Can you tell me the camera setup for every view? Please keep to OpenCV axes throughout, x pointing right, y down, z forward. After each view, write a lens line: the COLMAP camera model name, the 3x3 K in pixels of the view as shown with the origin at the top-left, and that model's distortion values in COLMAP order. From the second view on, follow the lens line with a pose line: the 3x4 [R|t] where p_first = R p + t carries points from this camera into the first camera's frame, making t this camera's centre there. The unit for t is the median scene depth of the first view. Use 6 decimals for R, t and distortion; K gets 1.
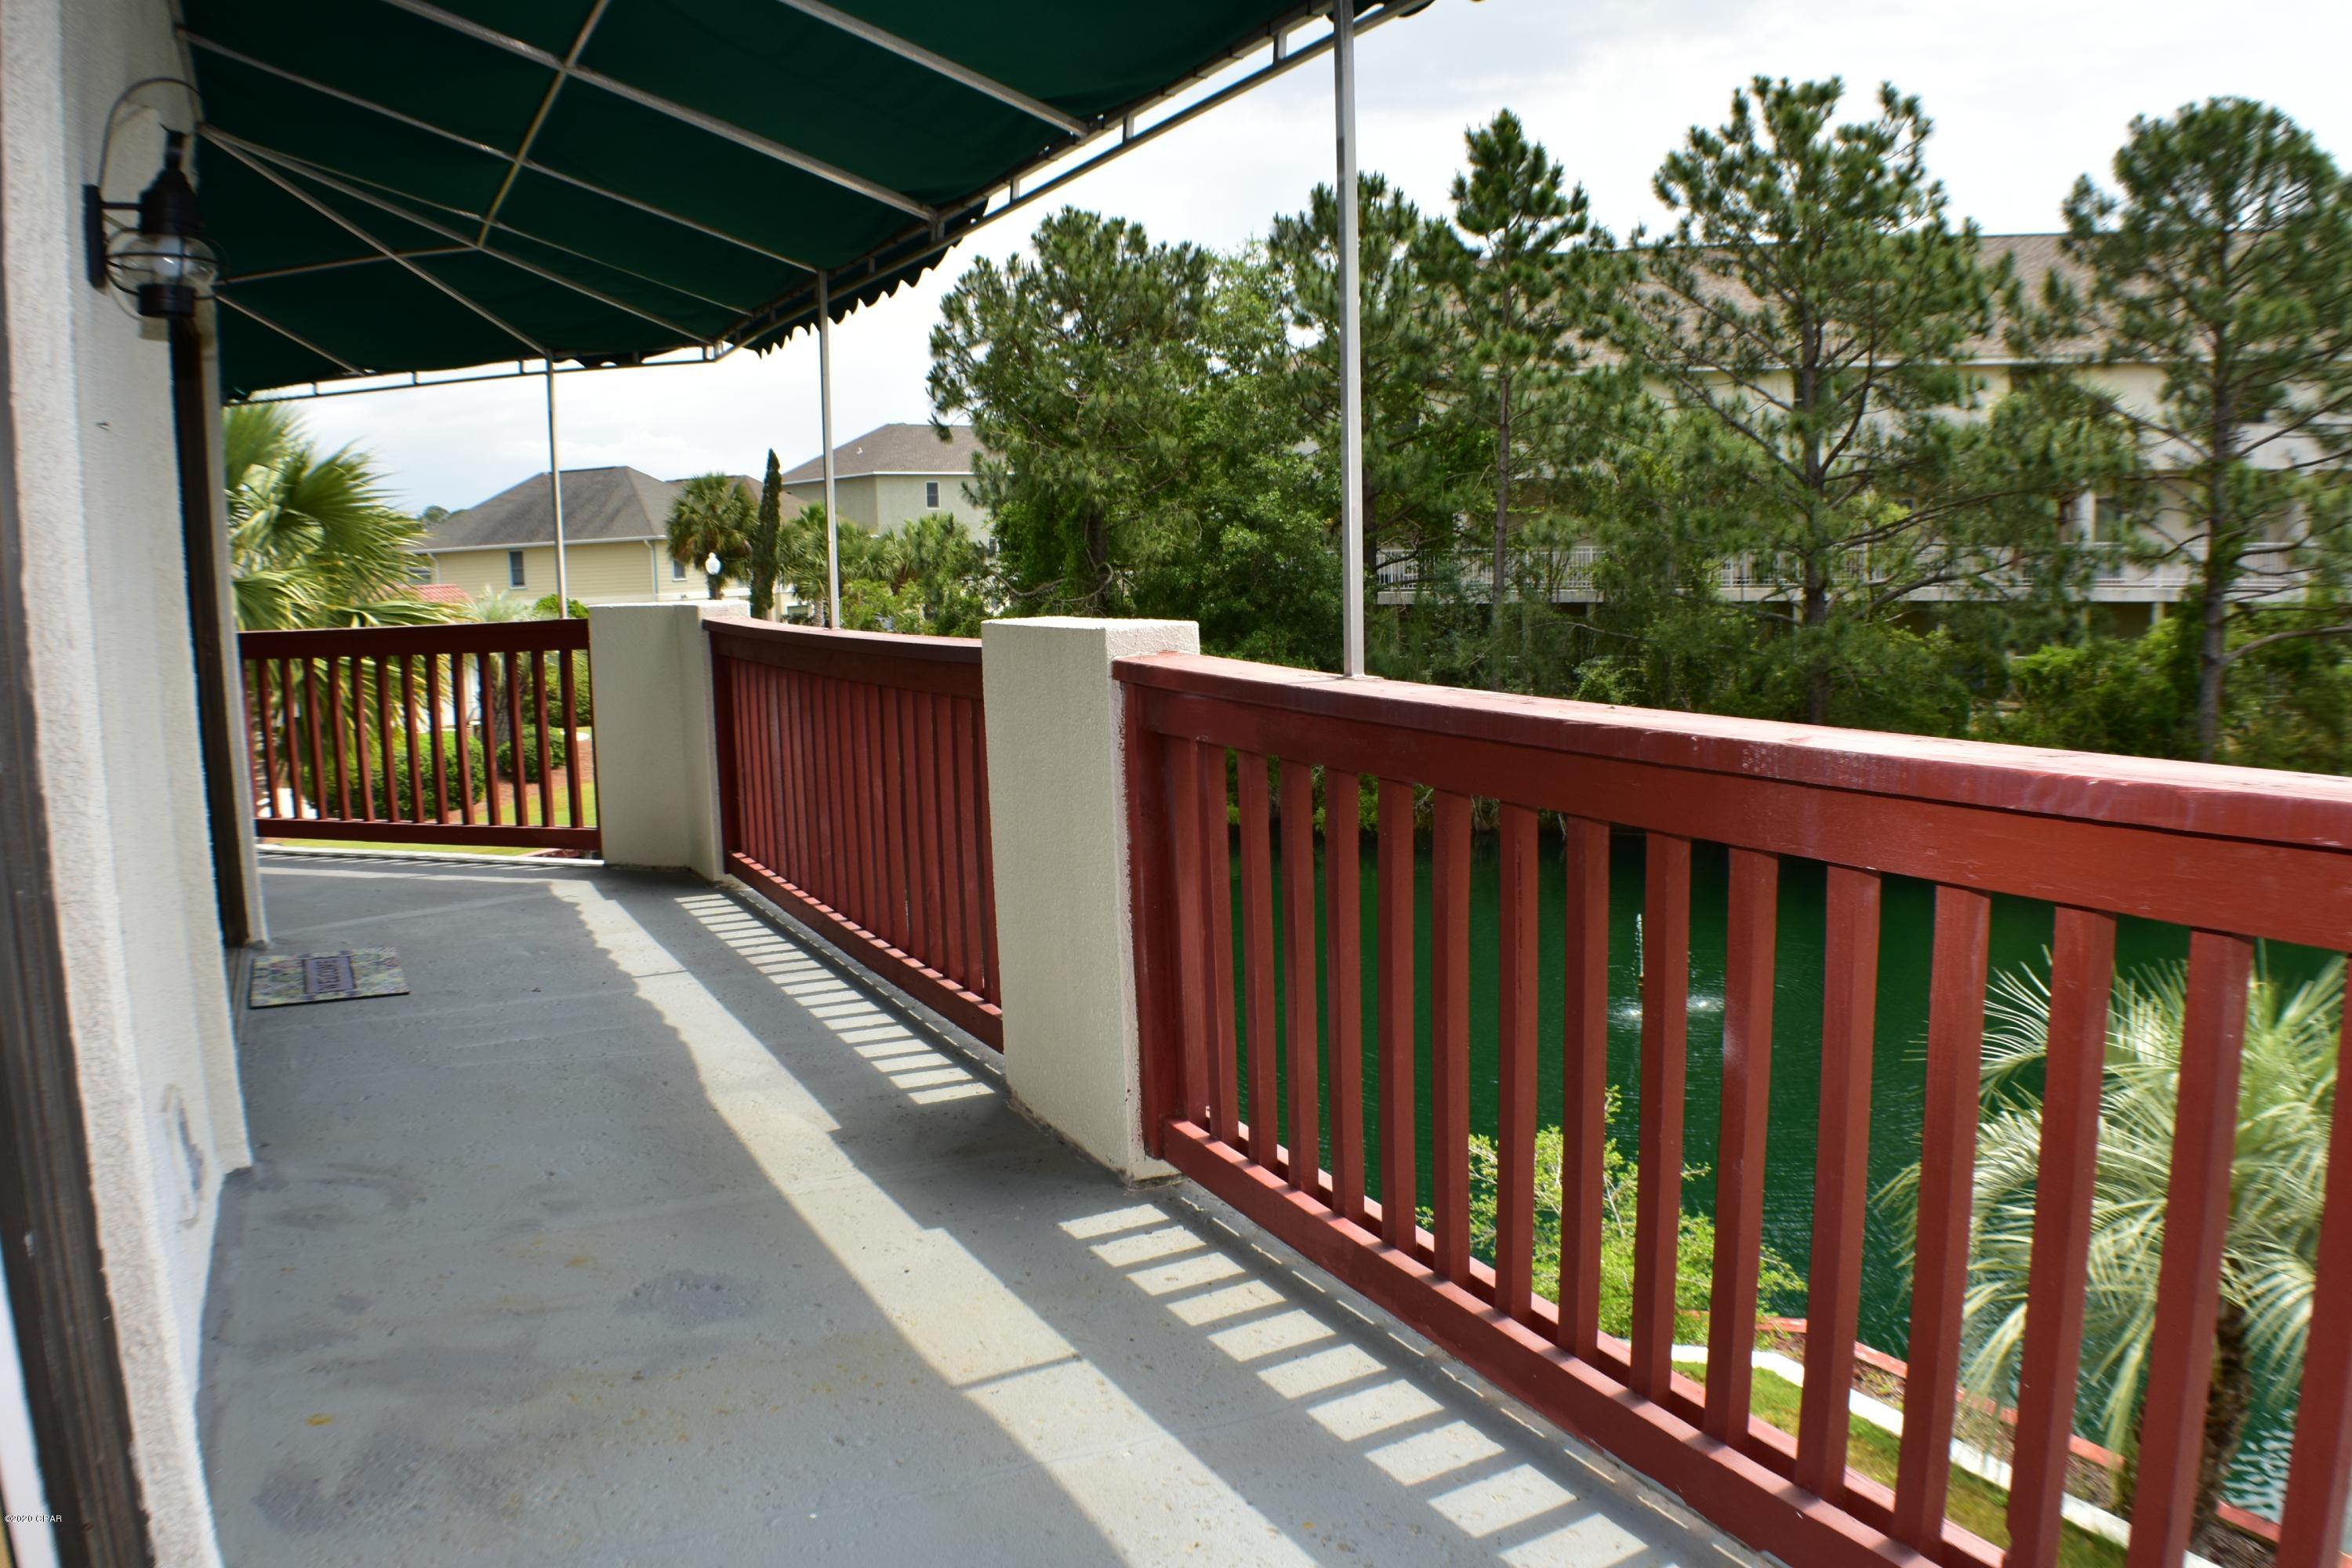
lens RADIAL K [[1762.9, 0, 1178.2], [0, 1762.9, 773.5], [0, 0, 1]] dist [-0.158914, 0.024751]
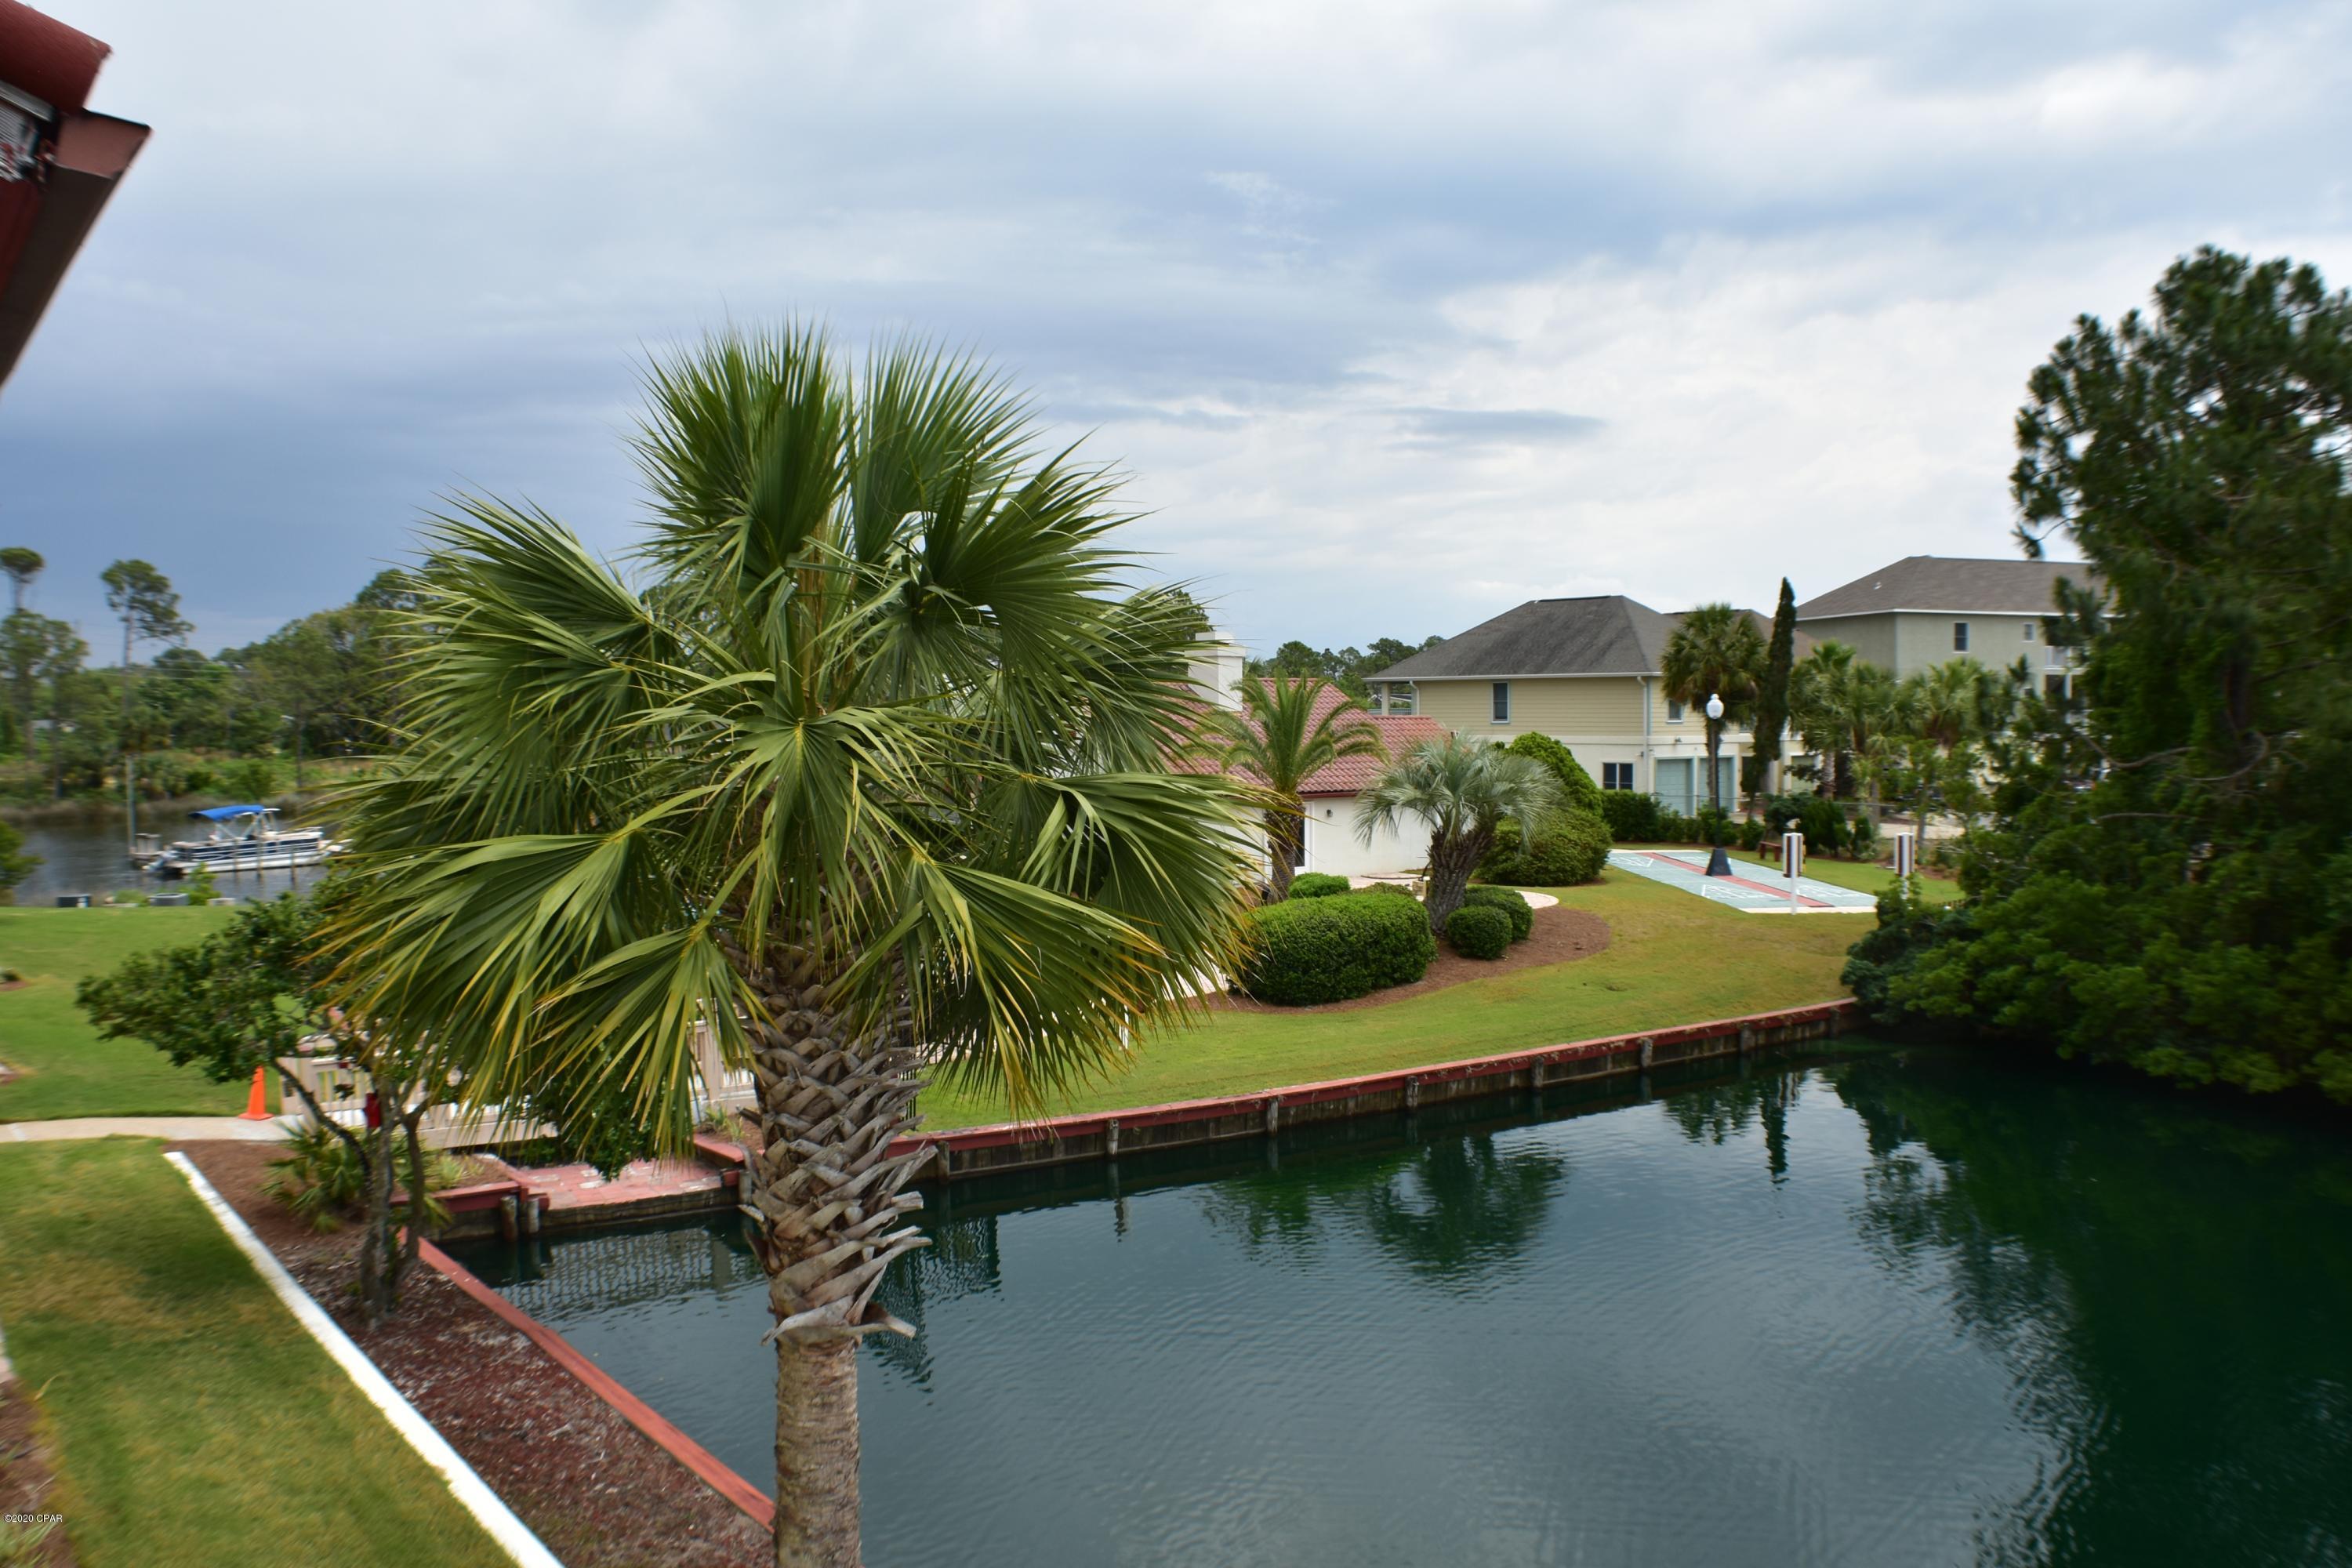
lens RADIAL K [[1762.9, 0, 1191.0], [0, 1762.9, 775.1], [0, 0, 1]] dist [-0.158914, 0.024751]
pose [[0.853673, 0.047426, -0.518645, -0.035609], [-0.087727, 0.994710, -0.053437, -0.015659], [0.513367, 0.091116, 0.853318, 0.117298]]
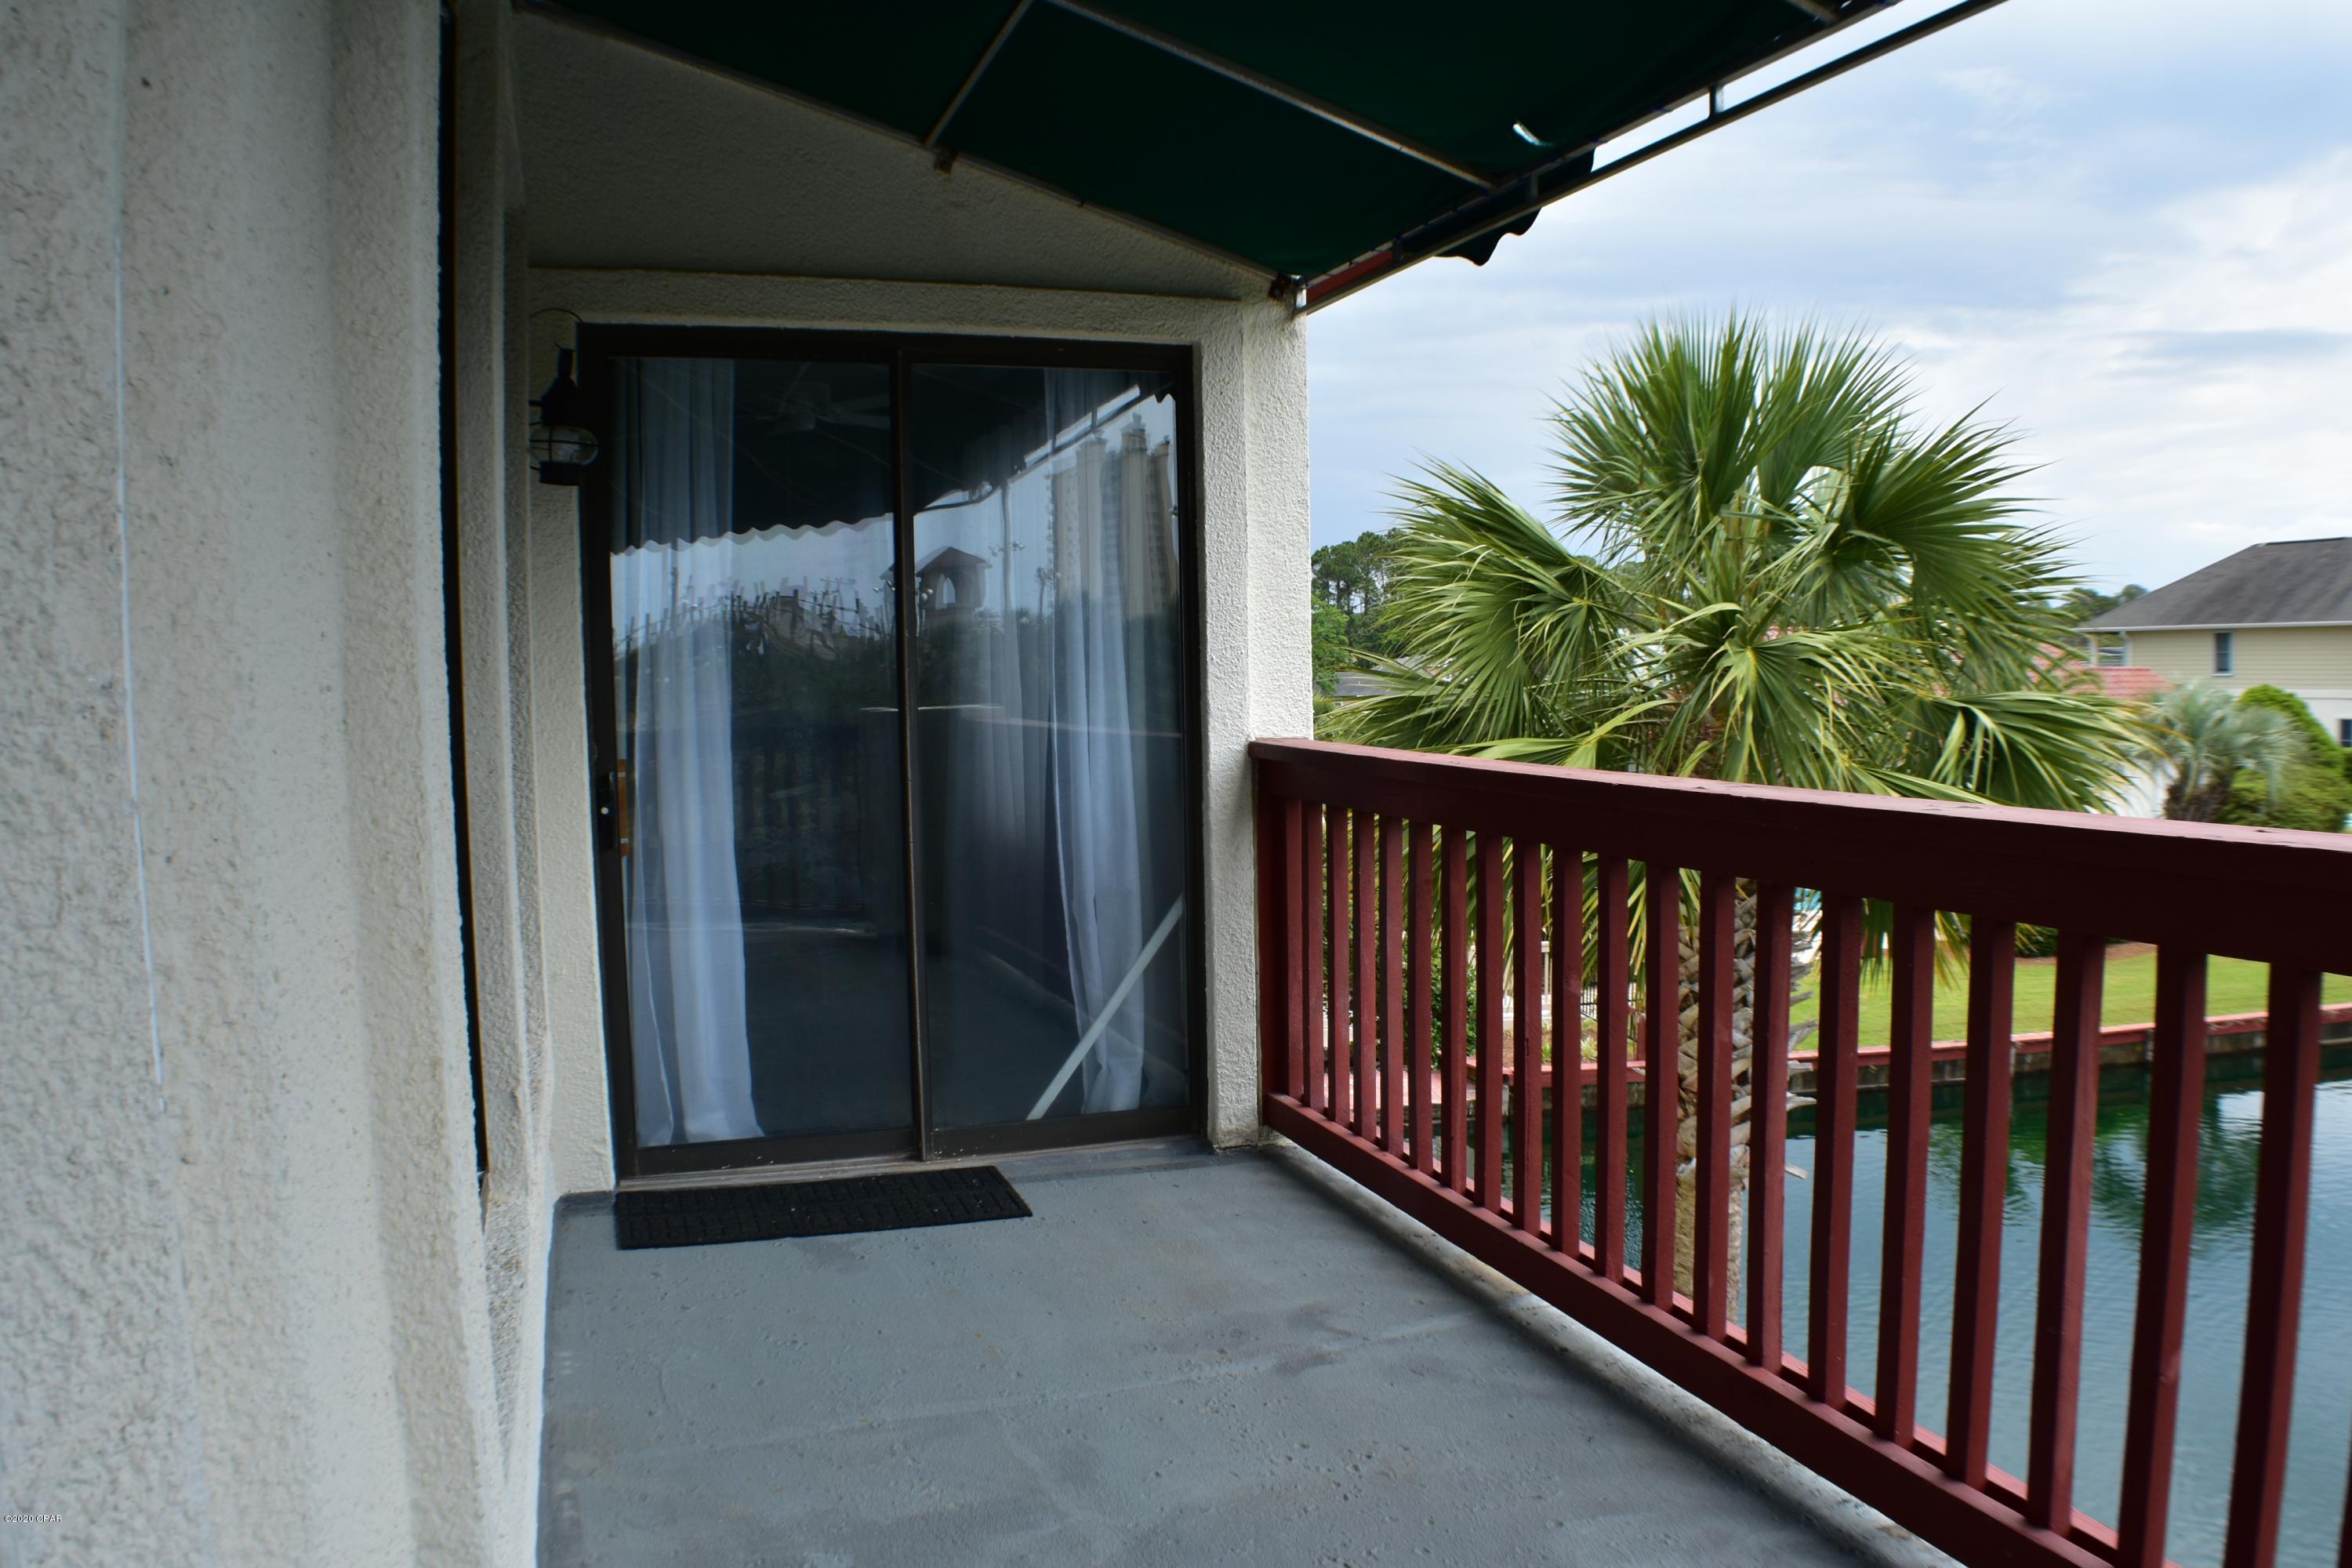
lens RADIAL K [[1762.9, 0, 1166.6], [0, 1762.9, 782.4], [0, 0, 1]] dist [-0.158914, 0.024751]
pose [[0.598072, 0.074008, -0.798018, -0.035686], [-0.105503, 0.994332, 0.013145, -0.009892], [0.794468, 0.076332, 0.602490, 0.087609]]
